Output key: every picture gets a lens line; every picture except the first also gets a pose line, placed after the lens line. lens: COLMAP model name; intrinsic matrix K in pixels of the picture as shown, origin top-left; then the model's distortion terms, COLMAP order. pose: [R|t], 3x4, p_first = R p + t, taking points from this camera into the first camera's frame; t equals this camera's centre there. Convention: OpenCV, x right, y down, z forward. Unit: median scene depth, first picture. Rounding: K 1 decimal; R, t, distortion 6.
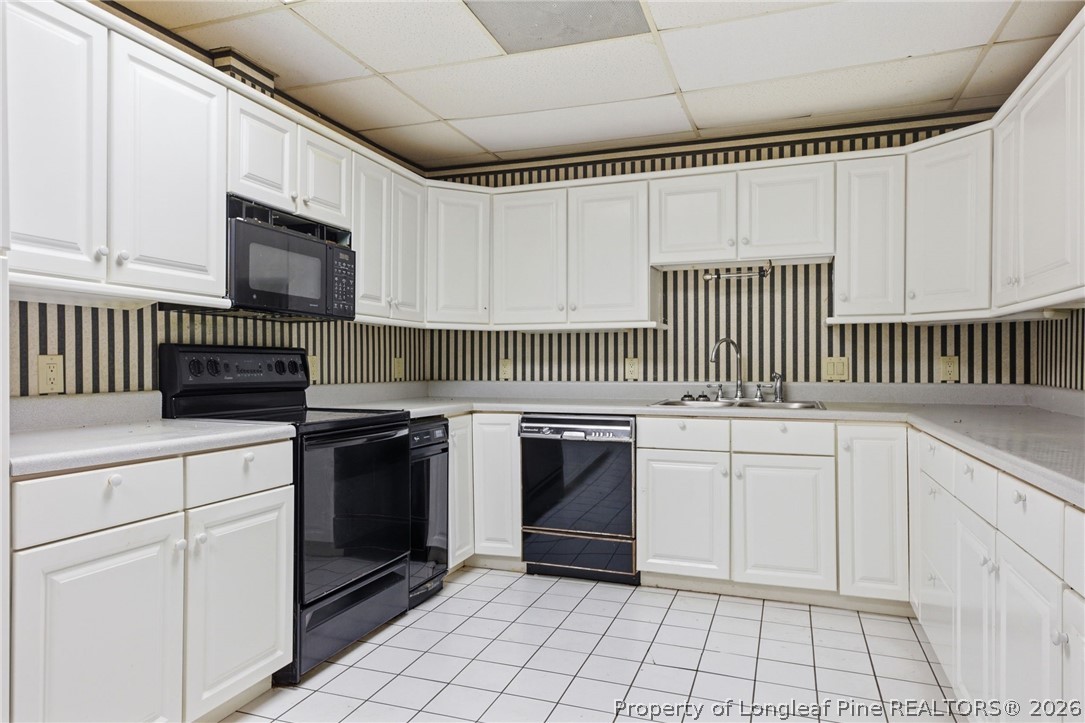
lens RADIAL K [[697.3, 0, 542.5], [0, 697.3, 361.5], [0, 0, 1]] dist [0.008255, 0.004407]
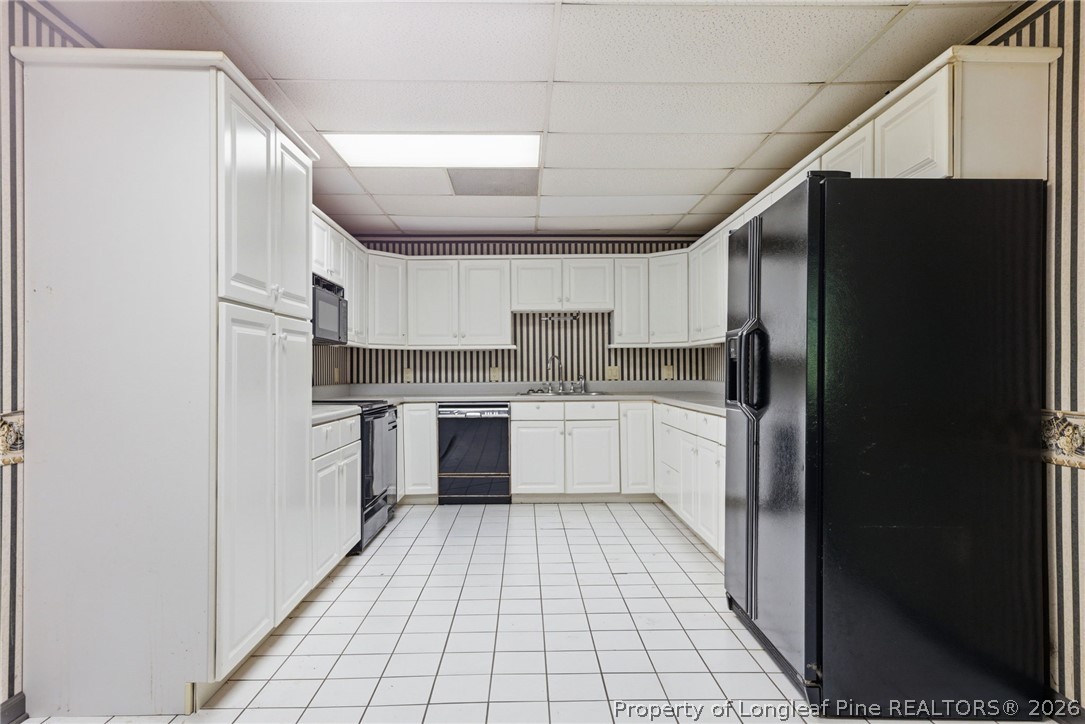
lens RADIAL K [[697.3, 0, 542.5], [0, 697.3, 362.0], [0, 0, 1]] dist [0.008255, 0.004407]
pose [[0.925051, -0.001669, 0.379840, -0.415184], [0.005572, 0.999942, -0.009176, -0.002209], [-0.379803, 0.010605, 0.925007, -0.564446]]
